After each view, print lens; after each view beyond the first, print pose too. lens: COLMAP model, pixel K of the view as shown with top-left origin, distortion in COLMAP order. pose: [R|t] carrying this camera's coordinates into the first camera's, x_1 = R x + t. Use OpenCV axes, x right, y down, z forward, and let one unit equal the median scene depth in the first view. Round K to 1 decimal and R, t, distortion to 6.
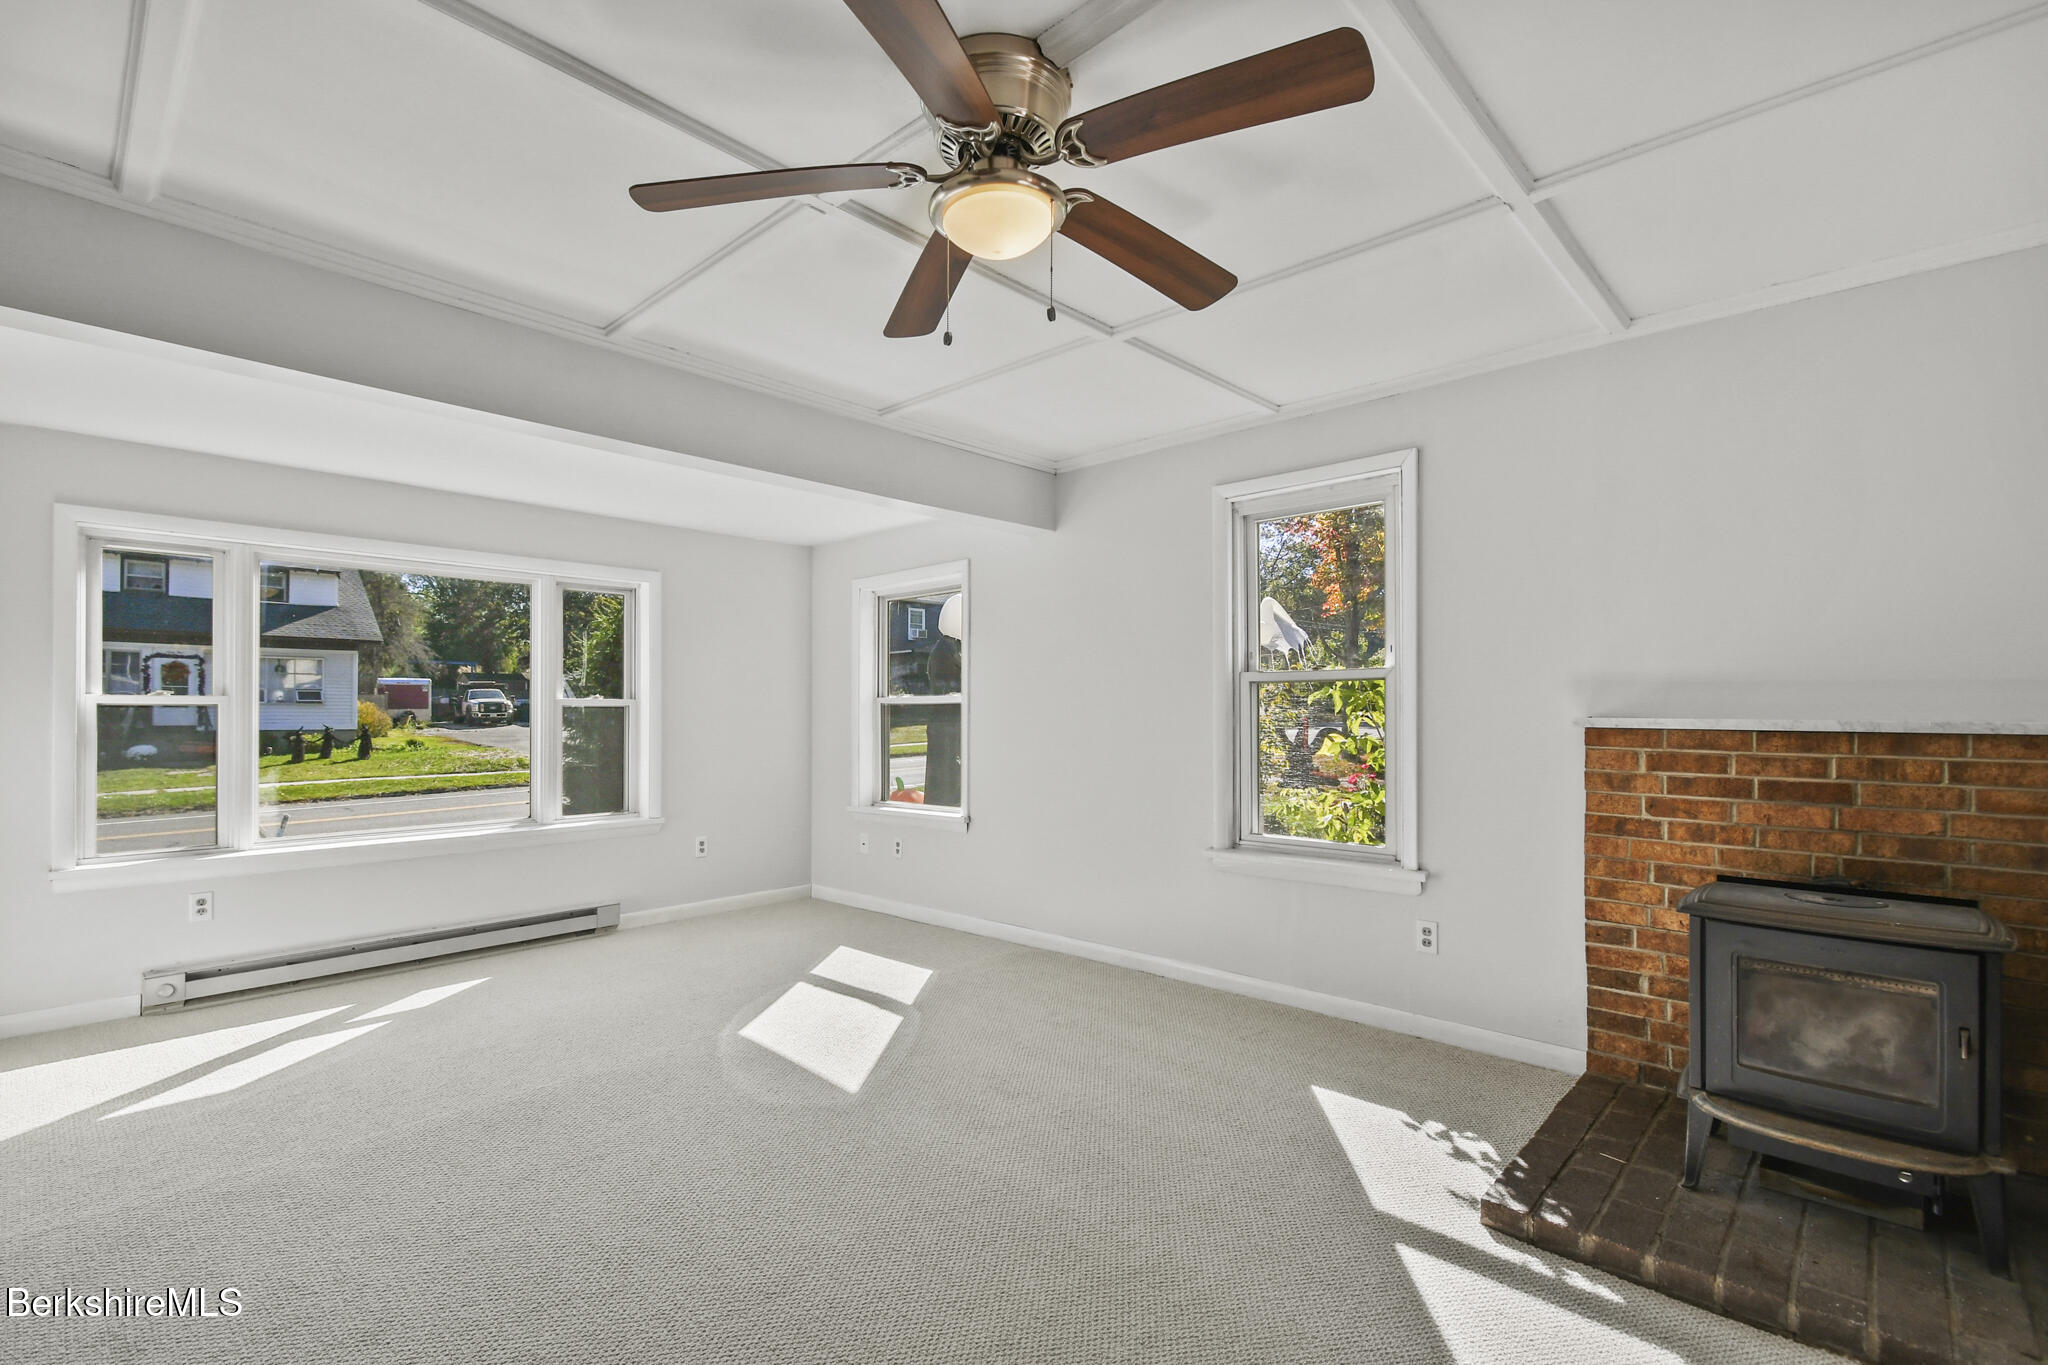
lens RADIAL K [[917.3, 0, 1030.9], [0, 917.3, 705.2], [0, 0, 1]] dist [0.007378, -0.003808]
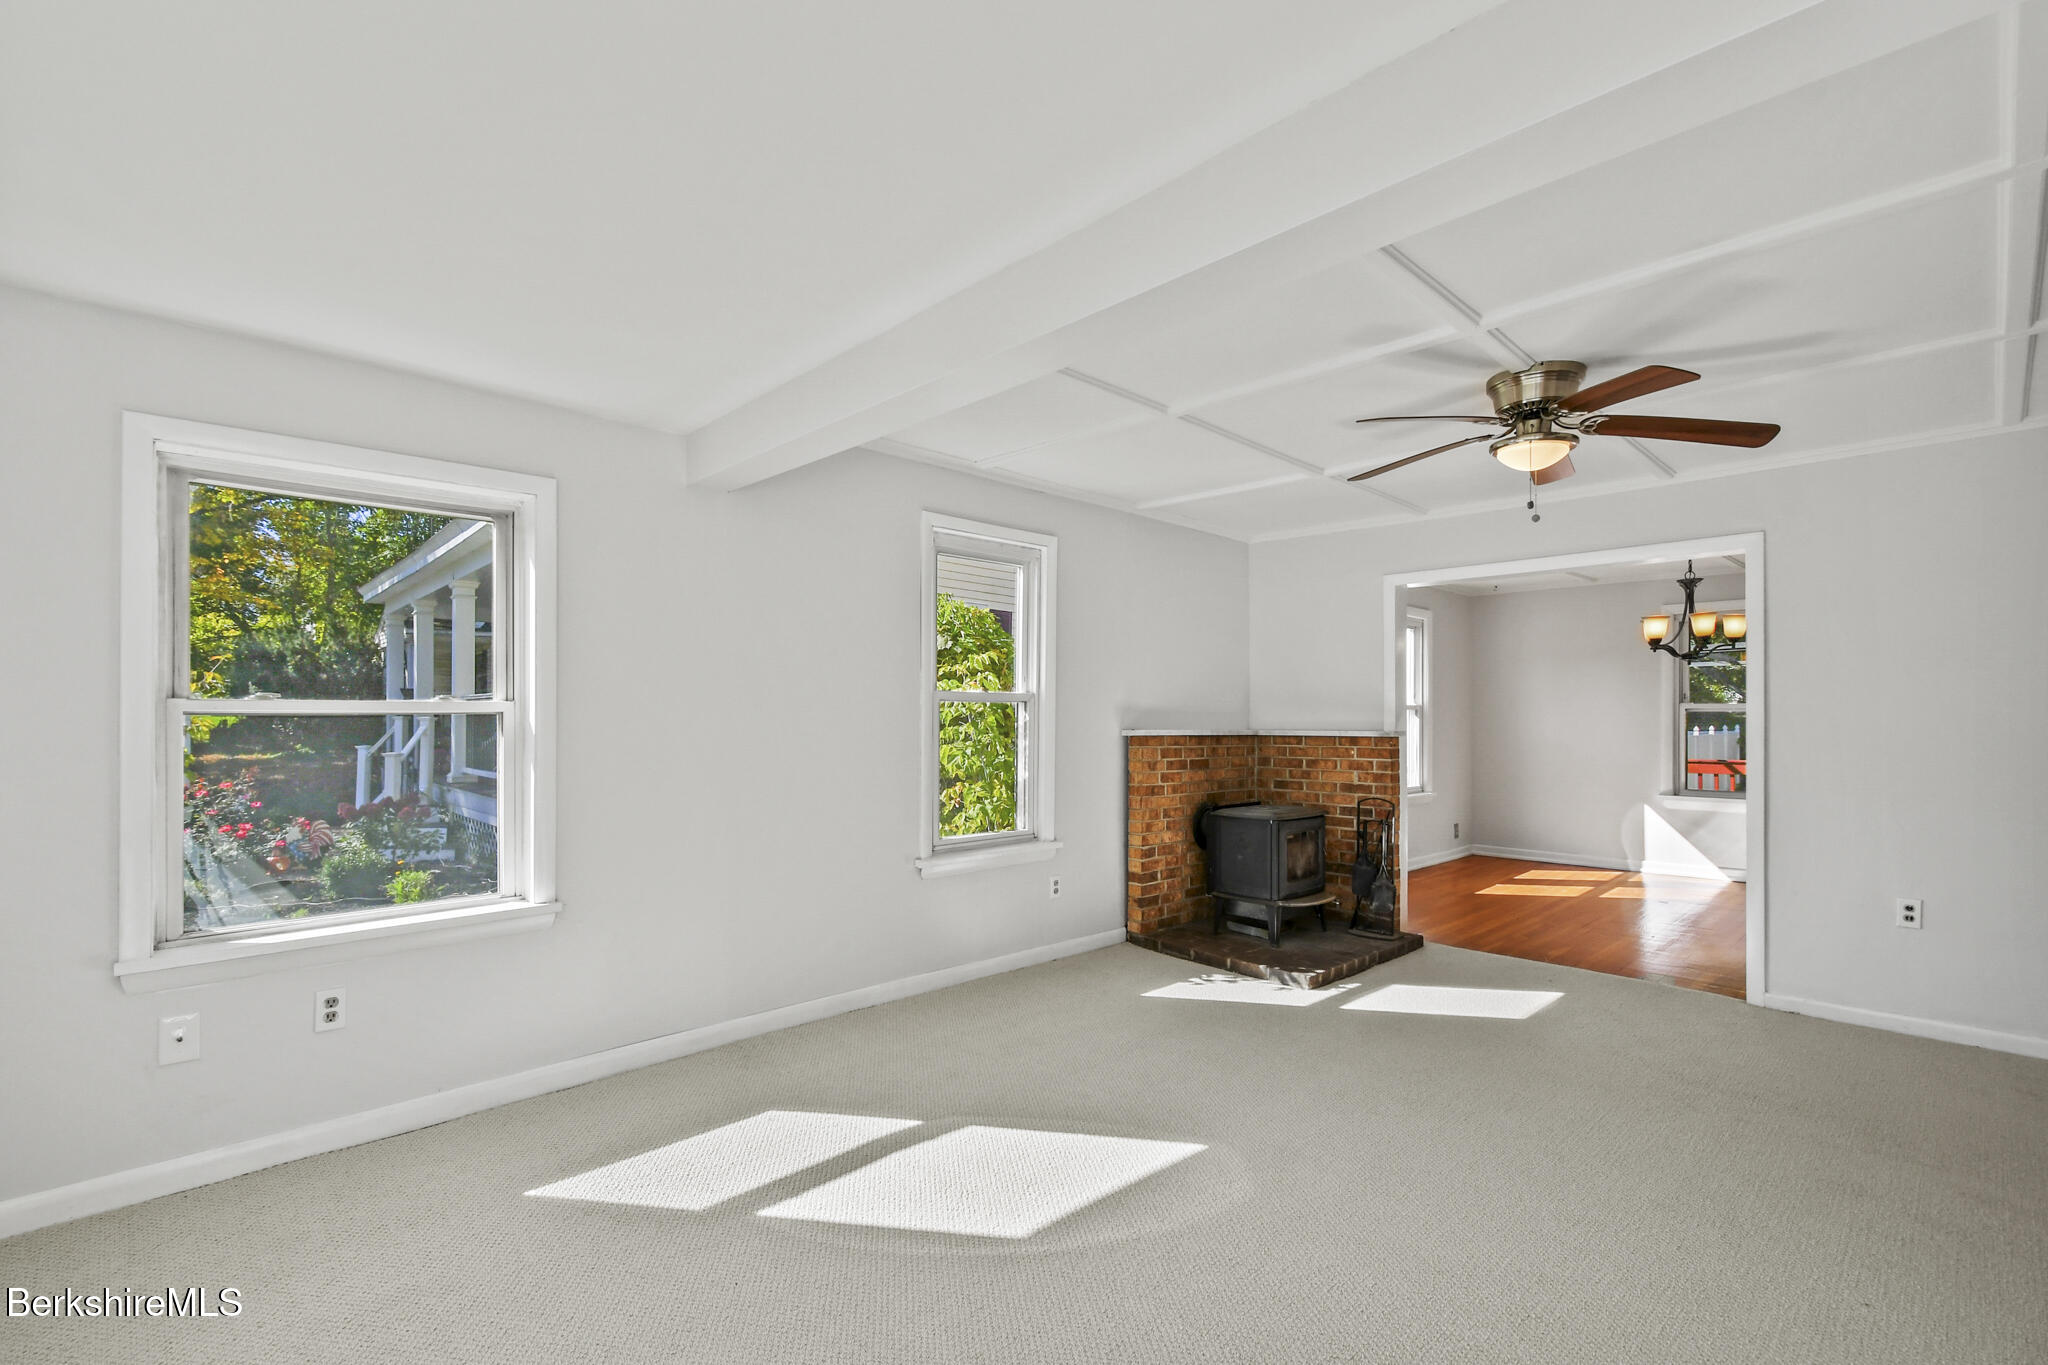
lens RADIAL K [[917.3, 0, 1043.8], [0, 917.3, 700.4], [0, 0, 1]] dist [0.007378, -0.003808]
pose [[0.035820, 0.024154, 0.999066, -0.970306], [-0.012577, 0.999640, -0.023717, 0.001980], [-0.999279, -0.011715, 0.036111, 0.972016]]
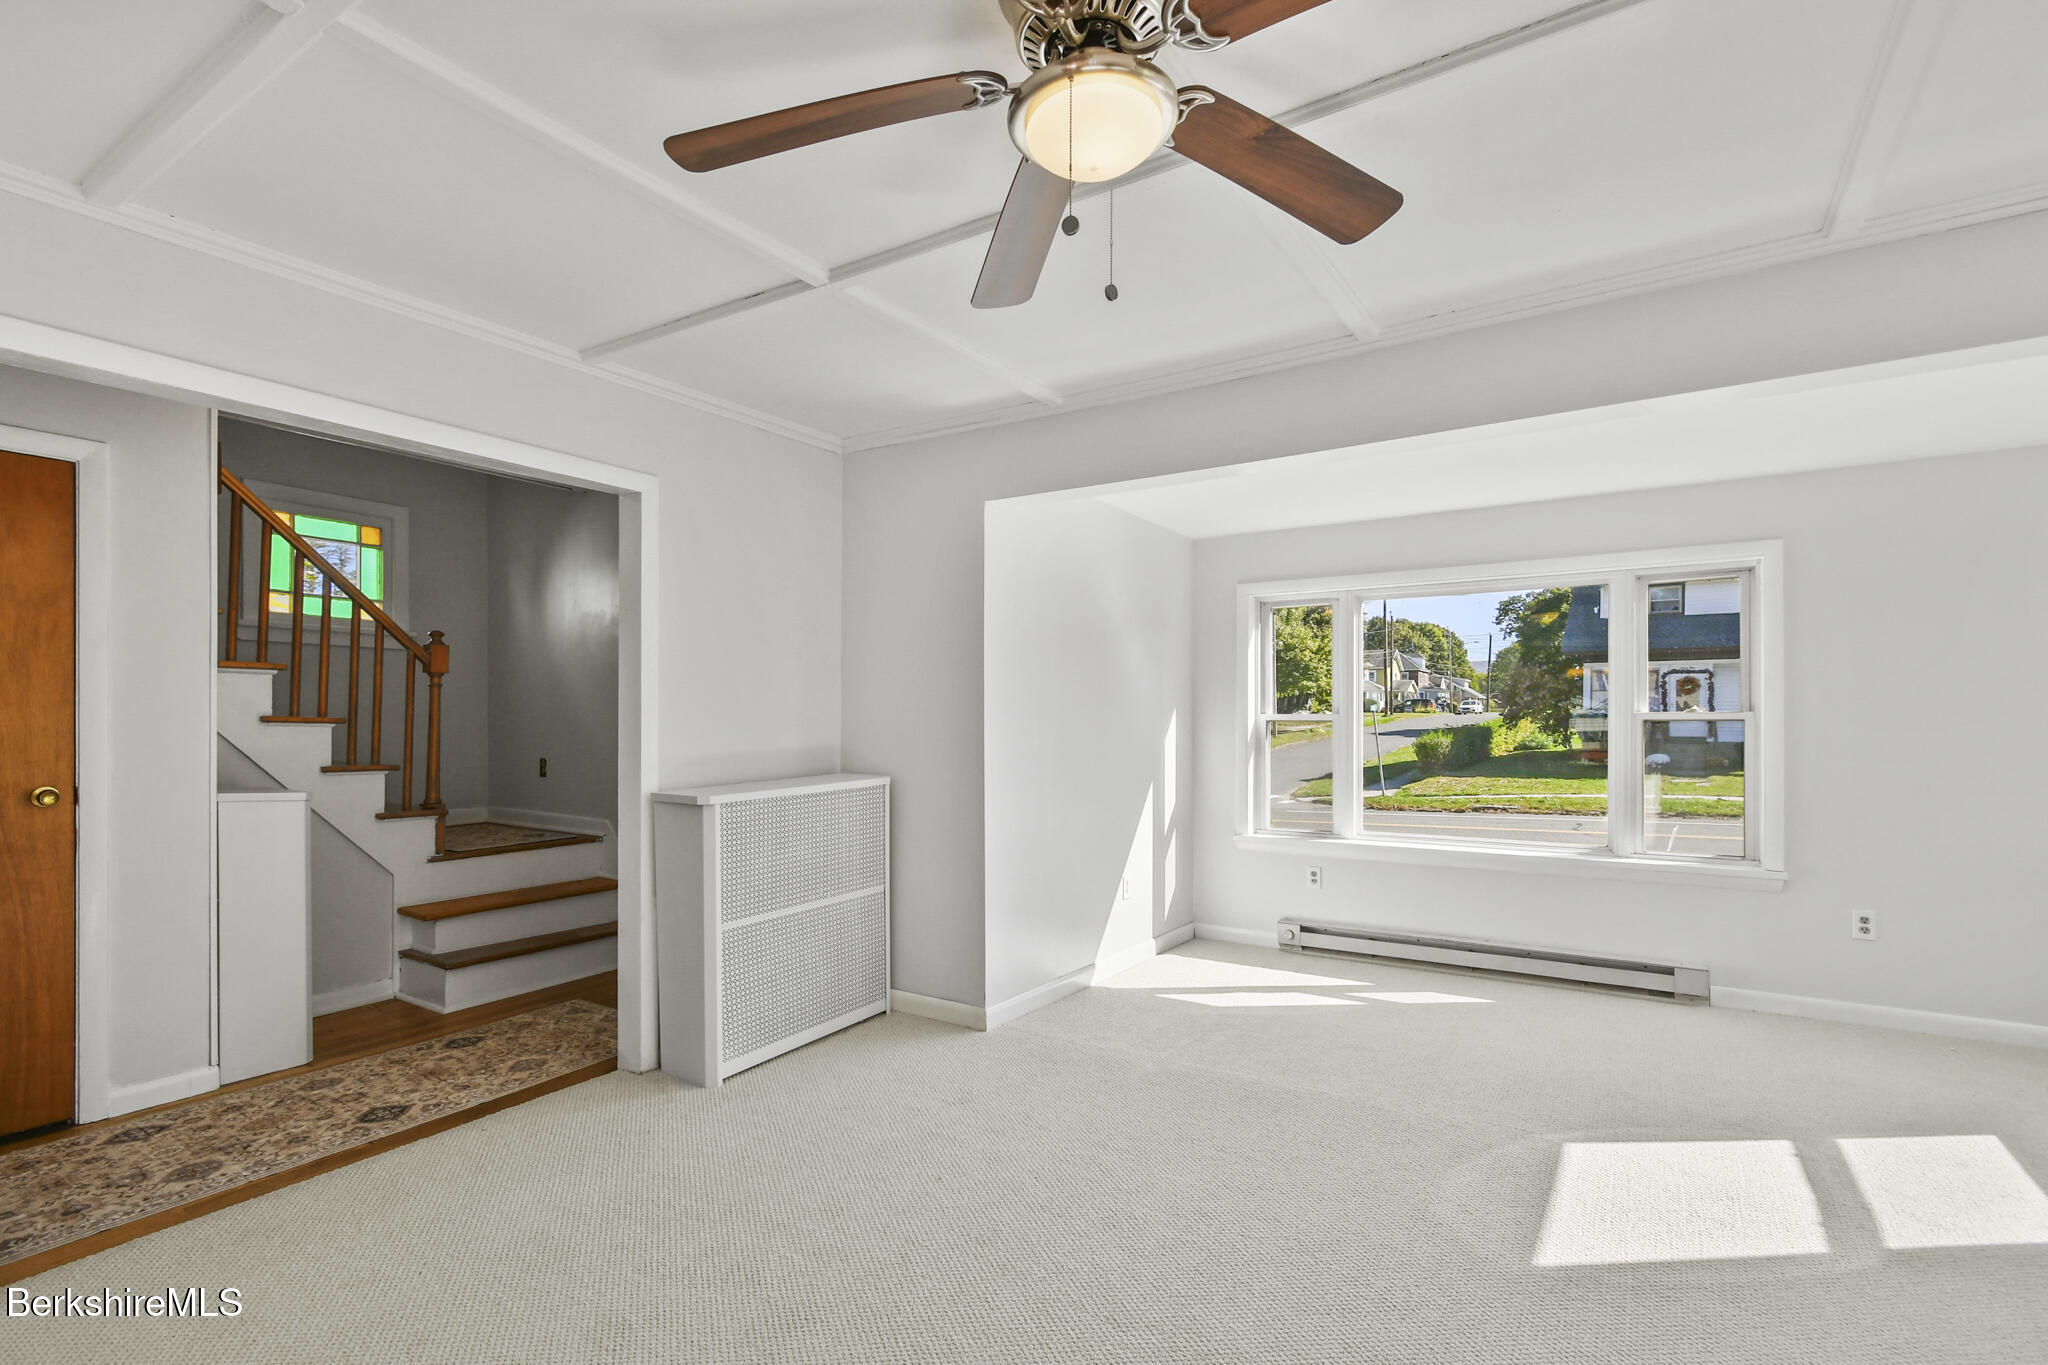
lens RADIAL K [[970.4, 0, 1014.8], [0, 970.4, 722.6], [0, 0, 1]] dist [0.004769, -0.001200]
pose [[0.156115, 0.001178, -0.987738, 0.418817], [0.005050, 0.999985, 0.001990, -0.003009], [0.987726, -0.005299, 0.156107, 0.414432]]
